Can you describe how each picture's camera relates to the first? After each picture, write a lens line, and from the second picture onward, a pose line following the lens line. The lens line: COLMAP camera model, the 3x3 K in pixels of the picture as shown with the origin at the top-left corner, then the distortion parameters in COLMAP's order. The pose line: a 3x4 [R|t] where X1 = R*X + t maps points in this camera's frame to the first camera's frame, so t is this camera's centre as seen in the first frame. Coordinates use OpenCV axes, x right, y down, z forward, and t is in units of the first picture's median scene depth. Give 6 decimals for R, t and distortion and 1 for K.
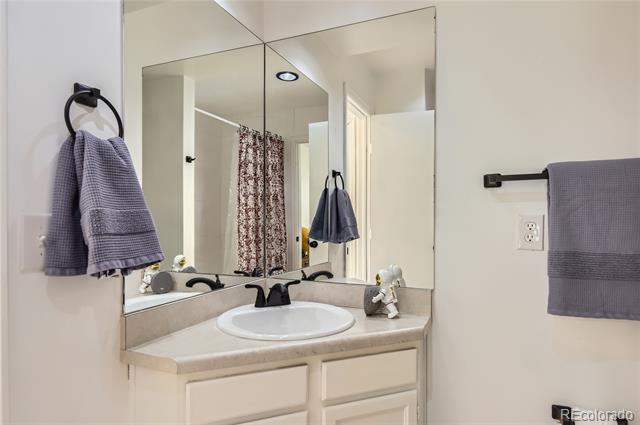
lens RADIAL K [[380.2, 0, 326.1], [0, 380.2, 223.9], [0, 0, 1]] dist [0.014366, -0.001292]
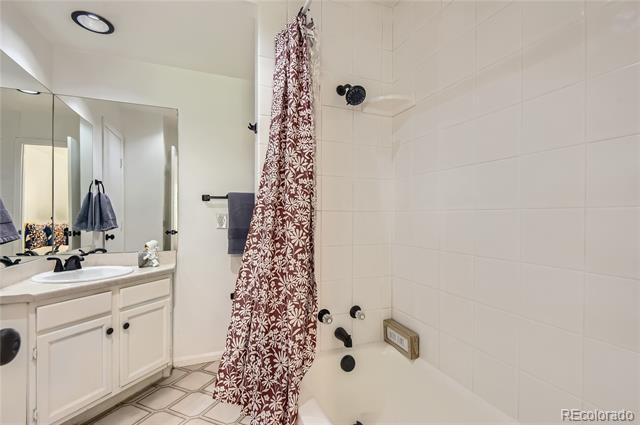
lens RADIAL K [[295.1, 0, 318.0], [0, 295.1, 215.6], [0, 0, 1]] dist [0.003904, -0.004865]
pose [[0.718744, 0.000941, 0.695274, -0.271824], [0.002116, 0.999991, -0.003541, -0.004041], [-0.695272, 0.004017, 0.718736, -0.648536]]
